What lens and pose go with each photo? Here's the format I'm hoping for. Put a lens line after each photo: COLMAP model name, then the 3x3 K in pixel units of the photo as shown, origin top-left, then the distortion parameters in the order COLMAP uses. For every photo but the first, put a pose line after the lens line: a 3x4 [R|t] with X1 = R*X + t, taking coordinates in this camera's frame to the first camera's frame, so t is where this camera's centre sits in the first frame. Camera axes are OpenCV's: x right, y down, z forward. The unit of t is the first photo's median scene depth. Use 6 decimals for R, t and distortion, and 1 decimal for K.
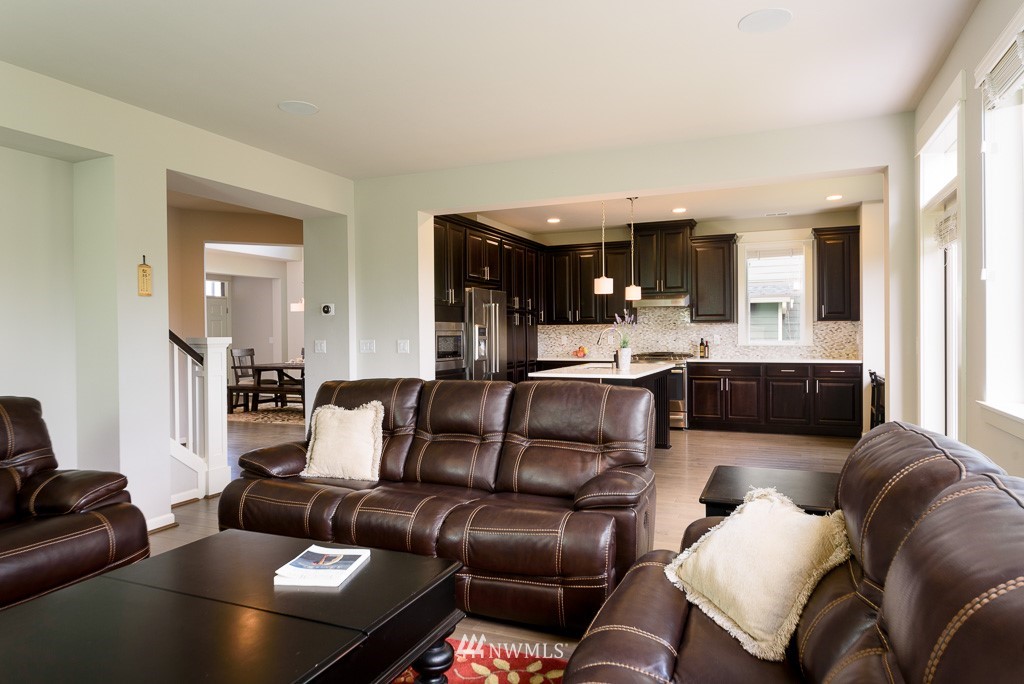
lens RADIAL K [[619.1, 0, 514.7], [0, 619.1, 338.8], [0, 0, 1]] dist [-0.013942, -0.006011]
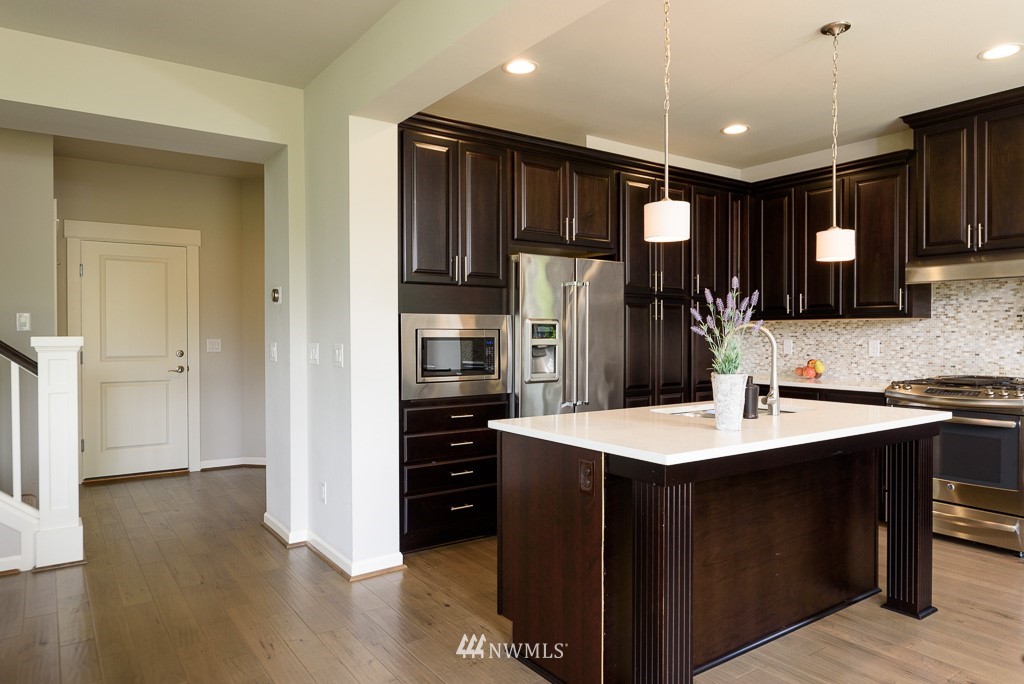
lens RADIAL K [[659.7, 0, 508.5], [0, 659.7, 342.0], [0, 0, 1]] dist [-0.009433, 0.000055]
pose [[0.853582, 0.014557, -0.520756, 0.203302], [-0.011870, 0.999893, 0.008495, -0.005455], [0.520824, -0.001070, 0.853664, 0.408096]]
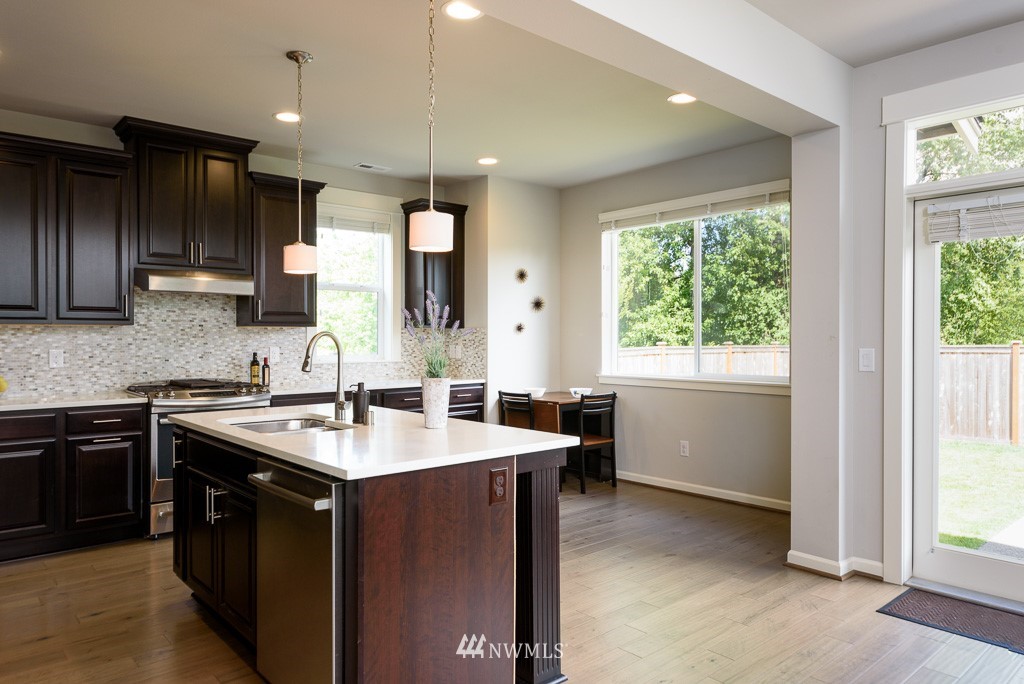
lens RADIAL K [[676.9, 0, 514.4], [0, 676.9, 338.7], [0, 0, 1]] dist [-0.001445, -0.001547]
pose [[0.438633, 0.006304, 0.898644, -0.169711], [0.007565, 0.999914, -0.010706, -0.005587], [-0.898635, 0.011494, 0.438547, 0.531430]]
